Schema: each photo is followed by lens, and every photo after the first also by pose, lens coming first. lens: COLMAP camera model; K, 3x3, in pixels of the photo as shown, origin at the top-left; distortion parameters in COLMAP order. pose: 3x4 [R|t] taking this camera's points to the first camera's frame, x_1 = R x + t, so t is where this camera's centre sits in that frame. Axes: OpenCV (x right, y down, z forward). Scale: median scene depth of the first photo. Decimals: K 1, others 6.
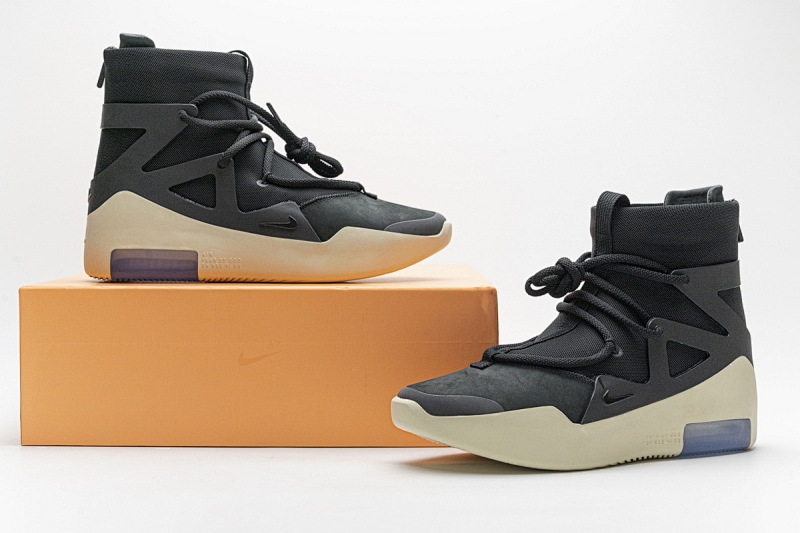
lens RADIAL K [[1208.4, 0, 401.4], [0, 1208.4, 265.3], [0, 0, 1]] dist [0.011170, 0.000000]
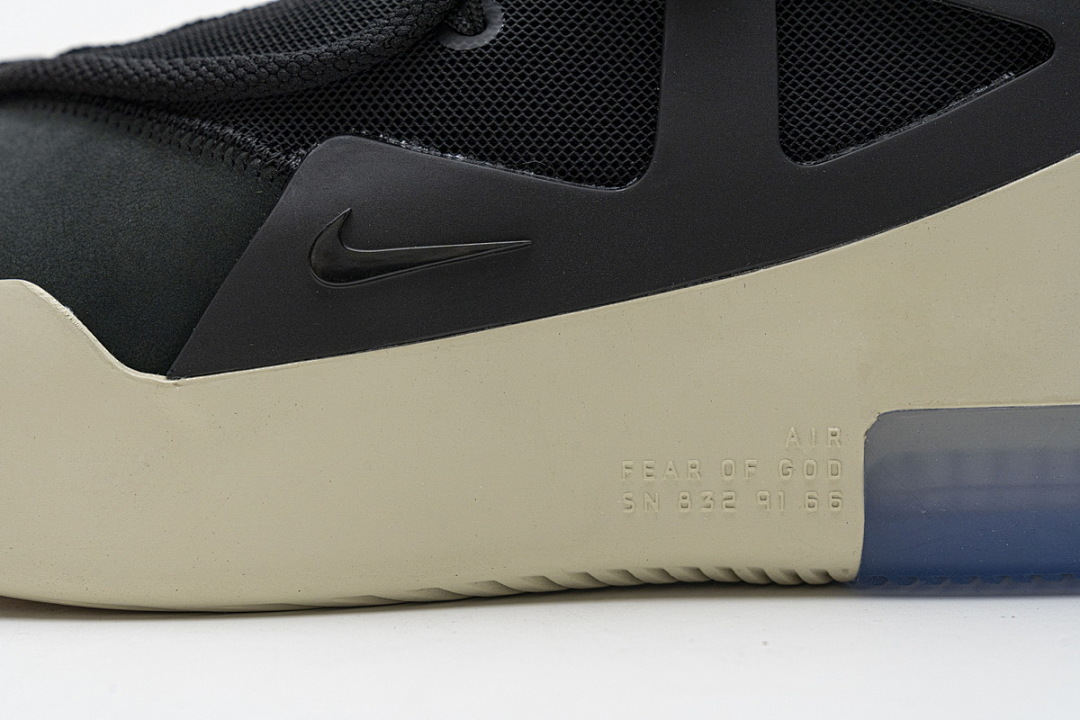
lens RADIAL K [[2039.4, 0, 548.1], [0, 2039.4, 371.5], [0, 0, 1]] dist [0.002766, 0.000000]
pose [[0.895034, 0.015779, -0.445718, 0.329884], [0.009970, 0.998416, 0.055367, 0.107280], [0.445886, -0.053999, 0.893459, 0.696344]]
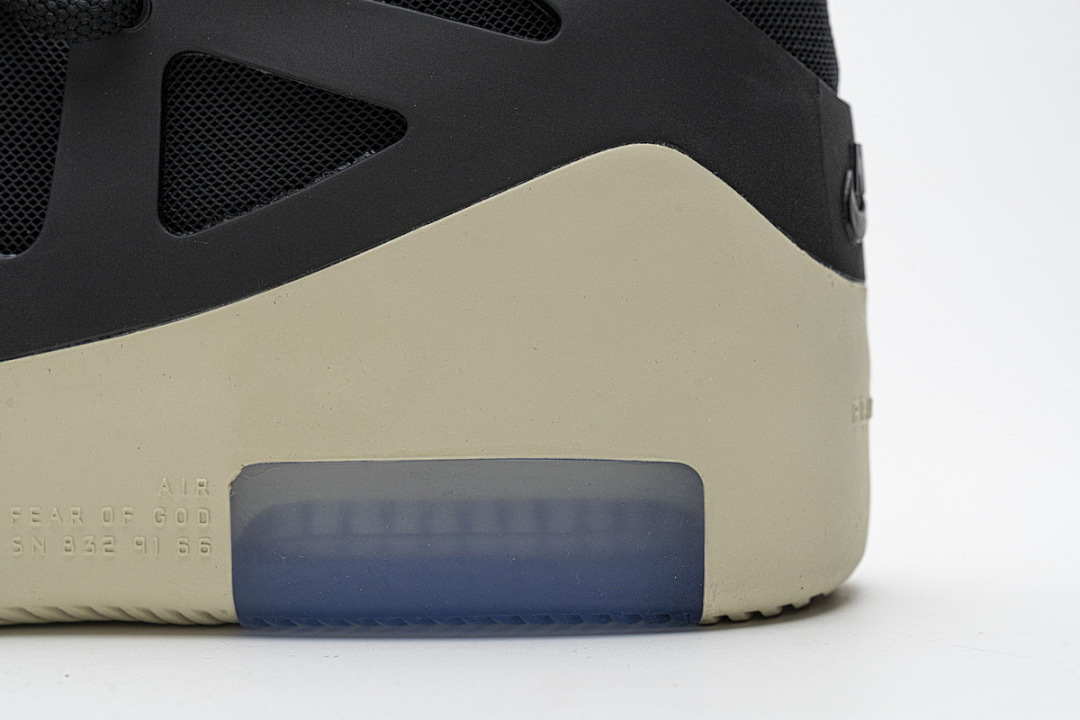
lens RADIAL K [[2039.4, 0, 539.8], [0, 2039.4, 359.3], [0, 0, 1]] dist [0.002766, 0.000000]
pose [[0.869501, 0.010819, -0.493812, 0.445661], [0.002686, 0.999642, 0.026631, 0.105072], [0.493924, -0.024482, 0.869161, 0.730054]]
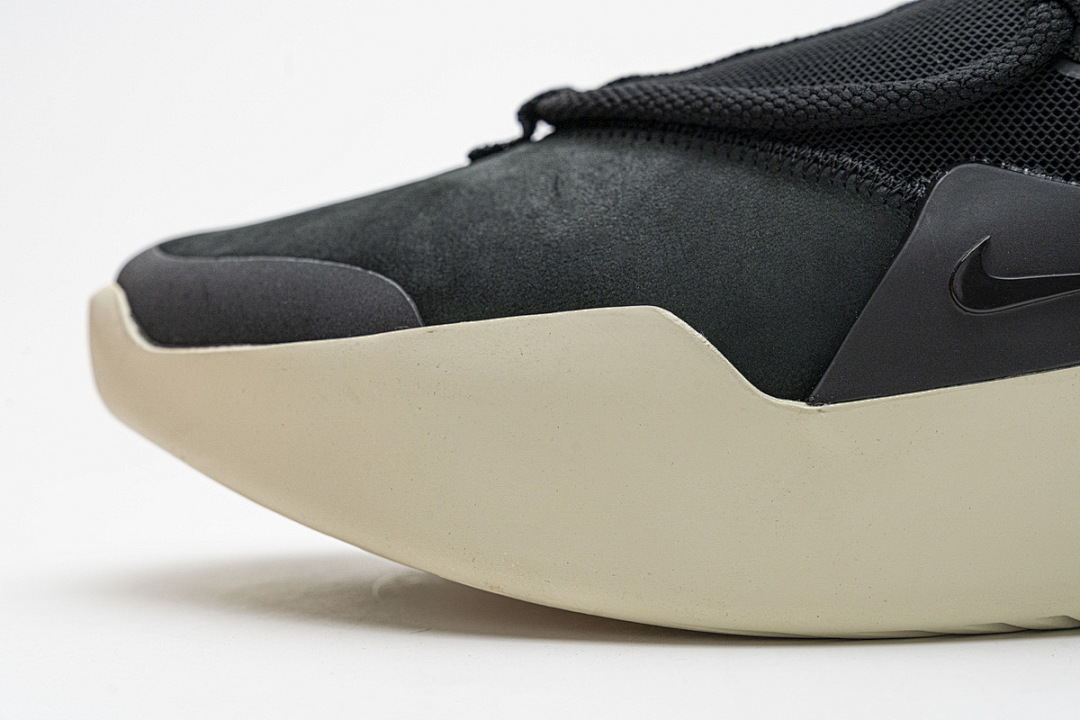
lens RADIAL K [[2039.4, 0, 541.0], [0, 2039.4, 351.1], [0, 0, 1]] dist [0.002766, 0.000000]
pose [[0.884801, 0.008220, -0.465897, 0.248901], [0.007199, 0.999484, 0.031306, 0.106717], [0.465914, -0.031053, 0.884285, 0.653656]]
